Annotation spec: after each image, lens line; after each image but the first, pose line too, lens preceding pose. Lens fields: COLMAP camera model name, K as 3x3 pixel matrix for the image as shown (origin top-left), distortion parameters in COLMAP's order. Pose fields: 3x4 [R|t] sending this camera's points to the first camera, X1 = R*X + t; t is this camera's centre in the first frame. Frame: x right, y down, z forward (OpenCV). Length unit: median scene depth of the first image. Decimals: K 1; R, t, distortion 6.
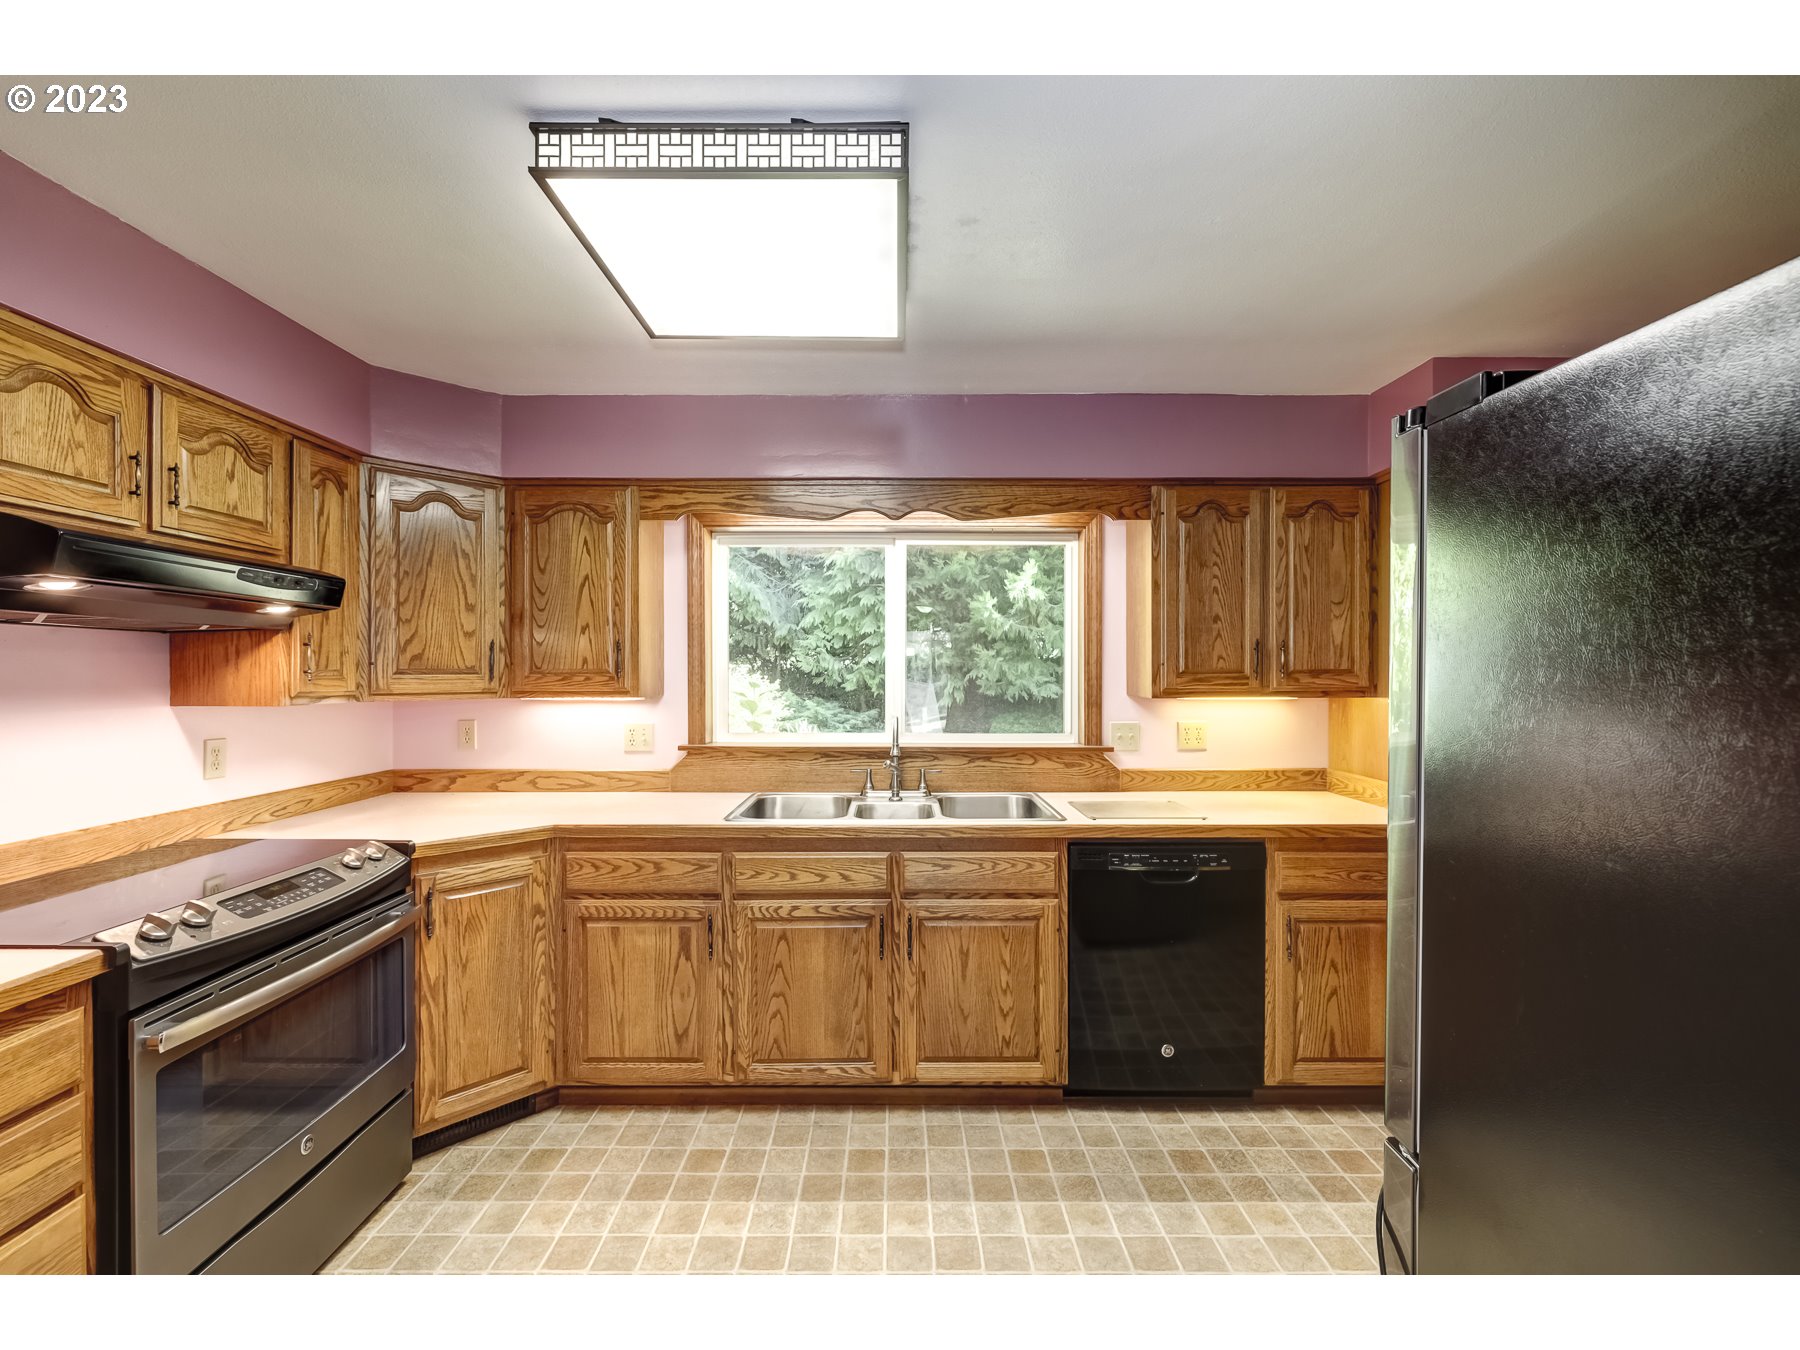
lens RADIAL K [[761.8, 0, 899.8], [0, 761.8, 672.2], [0, 0, 1]] dist [-0.004860, -0.000082]
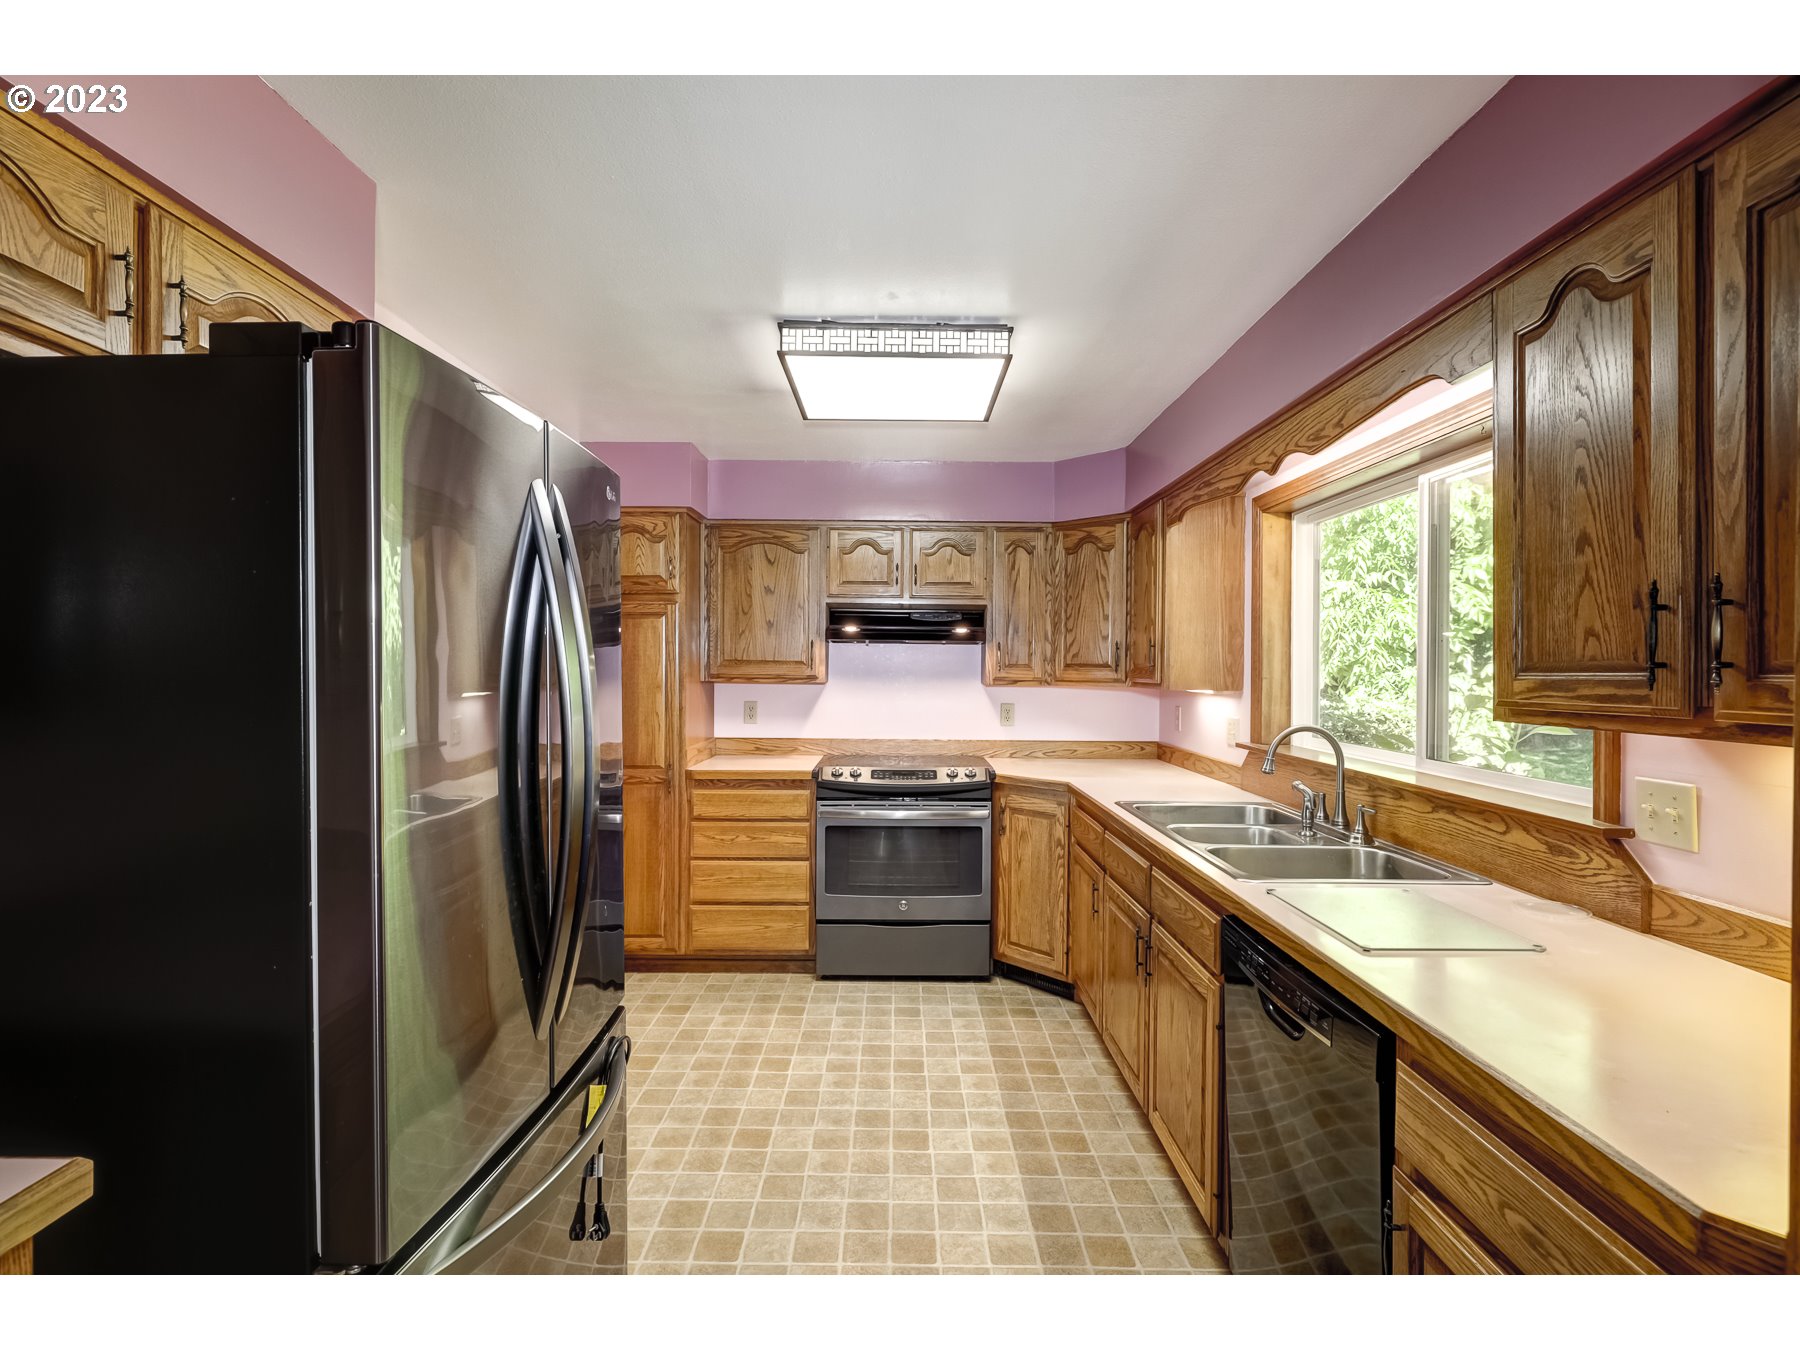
lens RADIAL K [[869.5, 0, 890.8], [0, 869.5, 671.6], [0, 0, 1]] dist [-0.007421, 0.000207]
pose [[-0.019213, 0.007185, -0.999790, 1.014200], [-0.009099, 0.999932, 0.007361, 0.001805], [0.999774, 0.009239, -0.019146, 0.698809]]
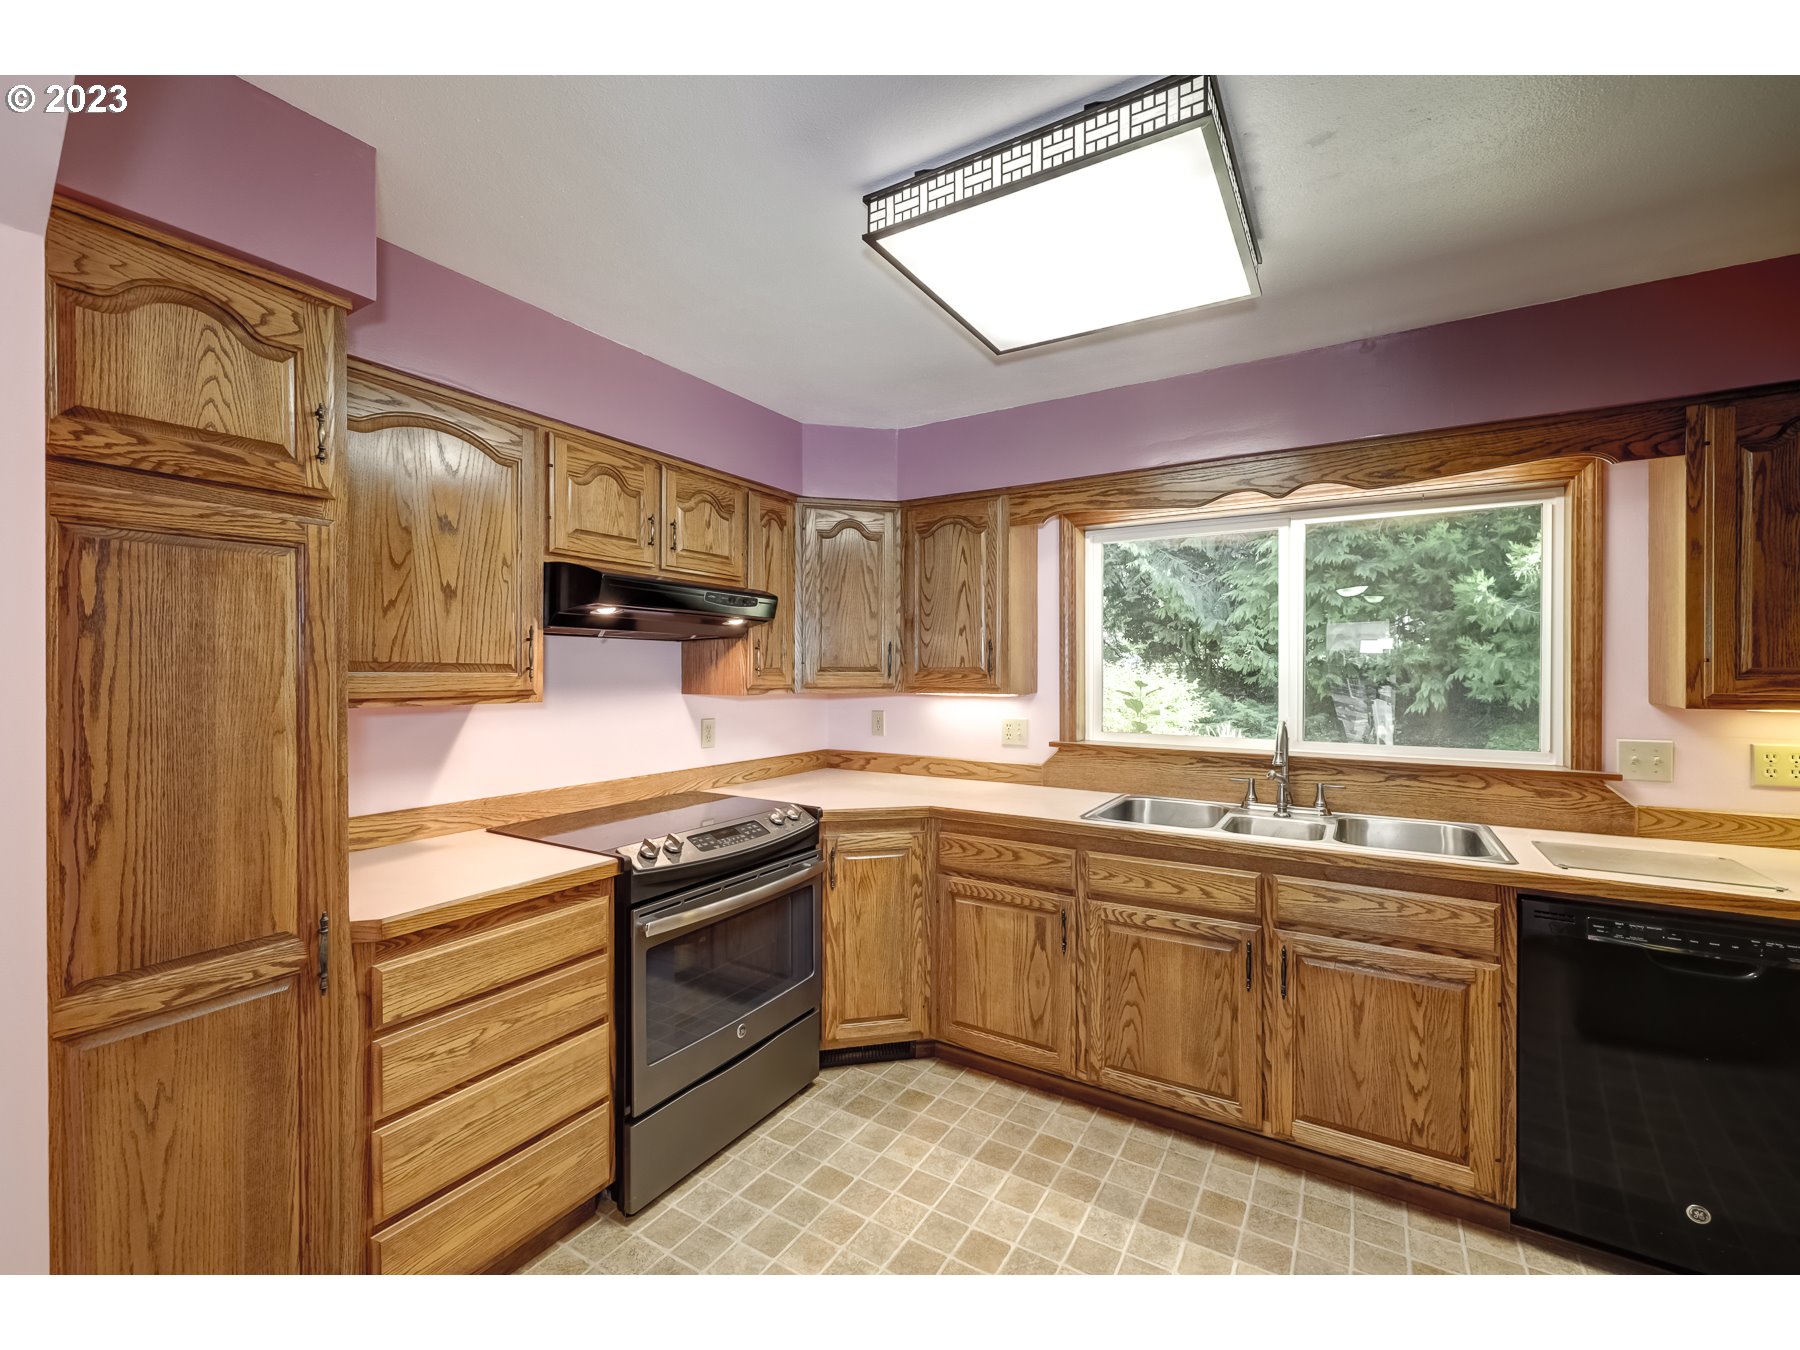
lens RADIAL K [[761.8, 0, 893.6], [0, 761.8, 672.7], [0, 0, 1]] dist [-0.004860, -0.000082]
pose [[0.846762, 0.003493, -0.531960, 0.094400], [-0.002337, 0.999993, 0.002847, 0.000889], [0.531967, -0.001168, 0.846764, 0.020303]]
